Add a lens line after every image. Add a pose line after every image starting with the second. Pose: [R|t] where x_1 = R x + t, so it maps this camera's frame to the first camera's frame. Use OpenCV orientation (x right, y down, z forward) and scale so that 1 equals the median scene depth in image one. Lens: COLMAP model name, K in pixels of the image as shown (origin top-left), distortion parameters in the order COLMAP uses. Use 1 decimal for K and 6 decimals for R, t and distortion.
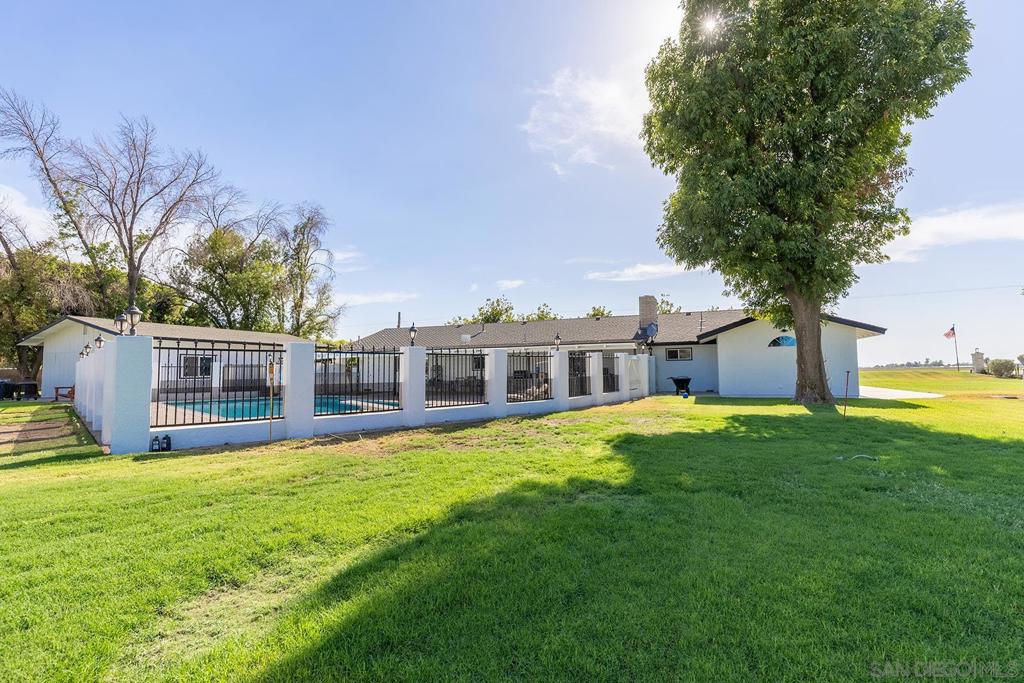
lens RADIAL K [[484.7, 0, 516.5], [0, 484.7, 344.4], [0, 0, 1]] dist [0.000821, -0.000416]
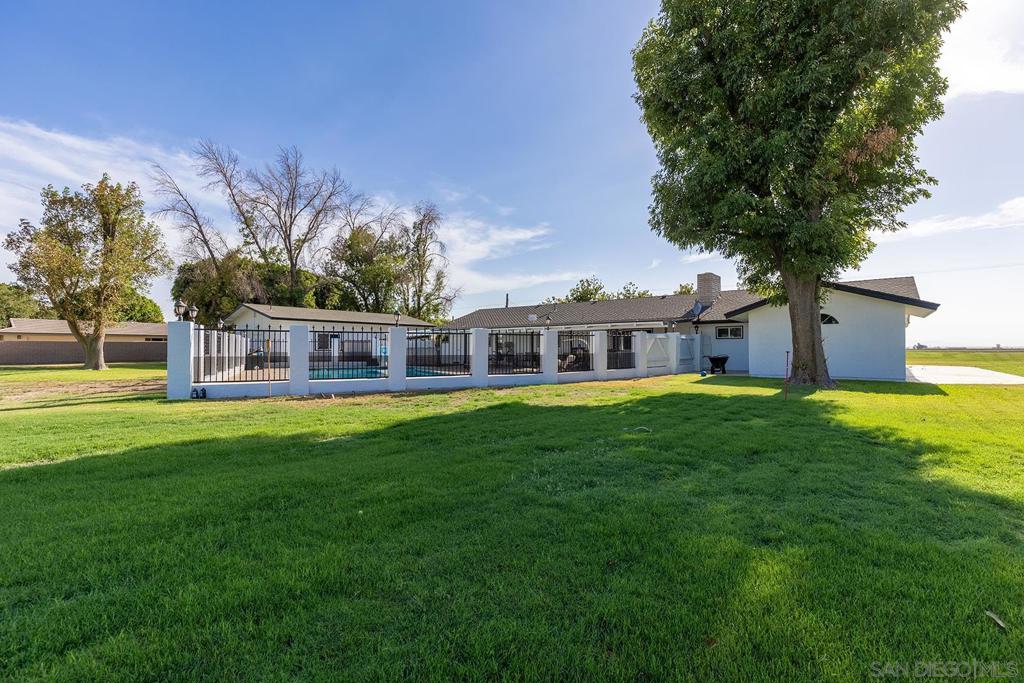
lens RADIAL K [[461.5, 0, 515.0], [0, 461.5, 342.3], [0, 0, 1]] dist [0.002416, -0.000776]
pose [[0.955668, 0.007458, -0.294353, 0.149226], [0.005554, 0.999045, 0.043347, -0.002215], [0.294395, -0.043060, 0.954713, -0.015022]]
